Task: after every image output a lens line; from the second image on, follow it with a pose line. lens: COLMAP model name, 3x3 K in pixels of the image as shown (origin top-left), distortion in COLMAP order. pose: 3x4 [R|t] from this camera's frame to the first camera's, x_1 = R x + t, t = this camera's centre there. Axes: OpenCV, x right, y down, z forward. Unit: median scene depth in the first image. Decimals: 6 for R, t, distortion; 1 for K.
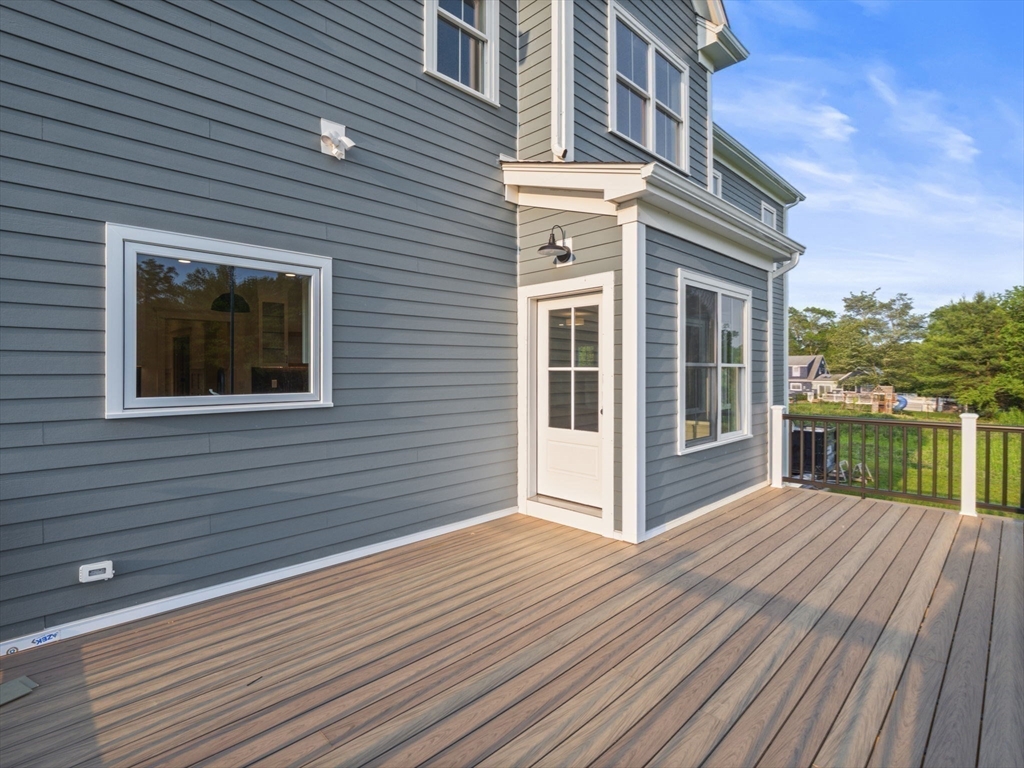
lens RADIAL K [[497.5, 0, 499.3], [0, 497.5, 388.6], [0, 0, 1]] dist [-0.001596, -0.000695]
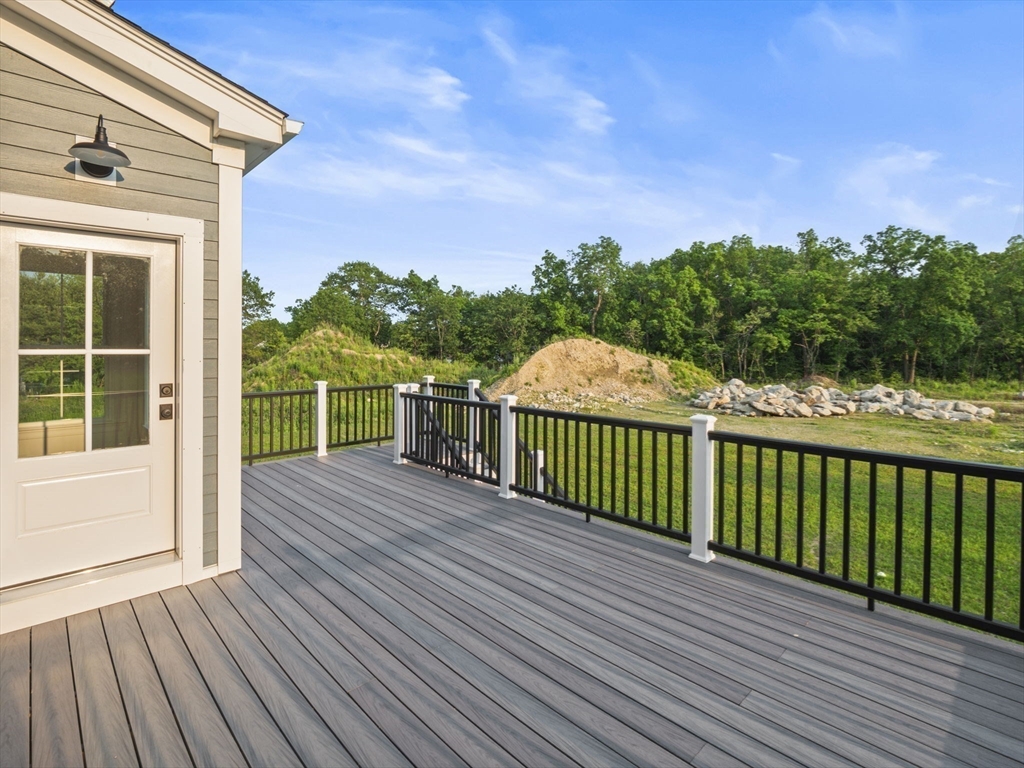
lens RADIAL K [[507.3, 0, 506.0], [0, 507.3, 363.6], [0, 0, 1]] dist [-0.002431, -0.000896]
pose [[0.031949, -0.033816, 0.998917, -0.589291], [0.036206, 0.998811, 0.032654, -0.034671], [-0.998834, 0.035123, 0.033135, 0.598947]]
